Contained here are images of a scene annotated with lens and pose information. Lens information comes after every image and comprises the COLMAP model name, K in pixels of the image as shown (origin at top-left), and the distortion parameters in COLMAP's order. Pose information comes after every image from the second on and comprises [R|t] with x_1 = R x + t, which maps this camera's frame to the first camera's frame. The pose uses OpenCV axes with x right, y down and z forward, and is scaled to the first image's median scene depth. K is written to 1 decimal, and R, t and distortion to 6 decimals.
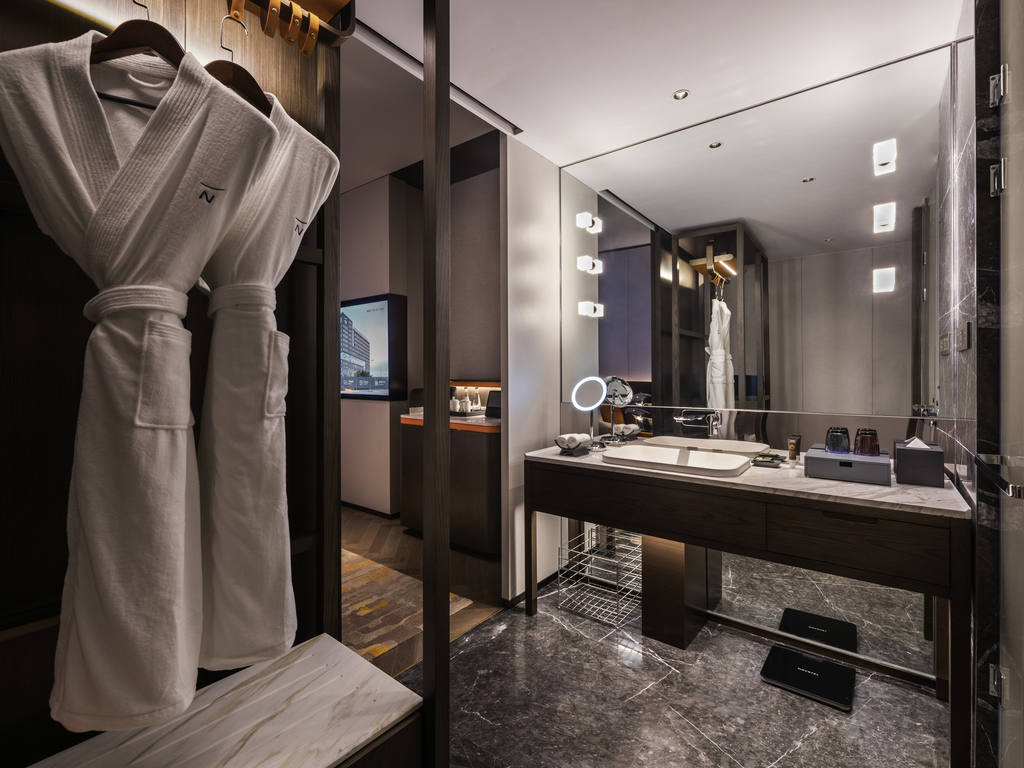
lens RADIAL K [[471.5, 0, 512.5], [0, 471.5, 379.8], [0, 0, 1]] dist [-0.002565, -0.000391]
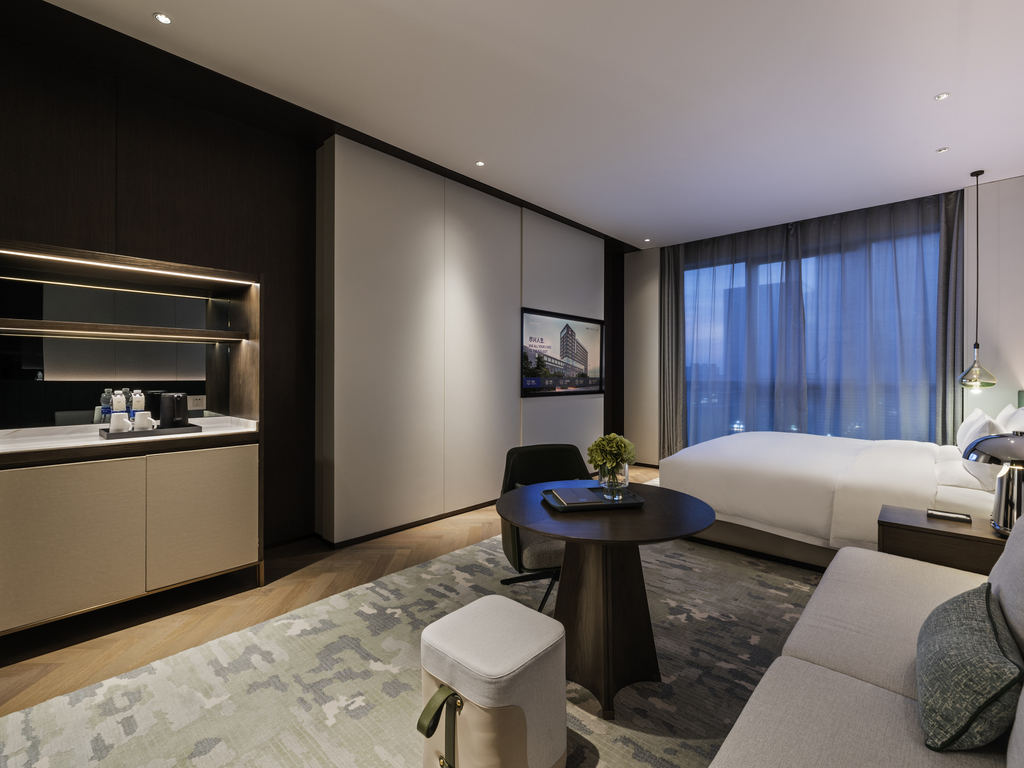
lens RADIAL K [[471.5, 0, 511.7], [0, 471.5, 380.4], [0, 0, 1]] dist [-0.002565, -0.000391]
pose [[0.081120, -0.009806, 0.996656, -1.653249], [-0.000105, 0.999952, 0.009847, -0.011165], [-0.996704, -0.000903, 0.081115, 1.095488]]
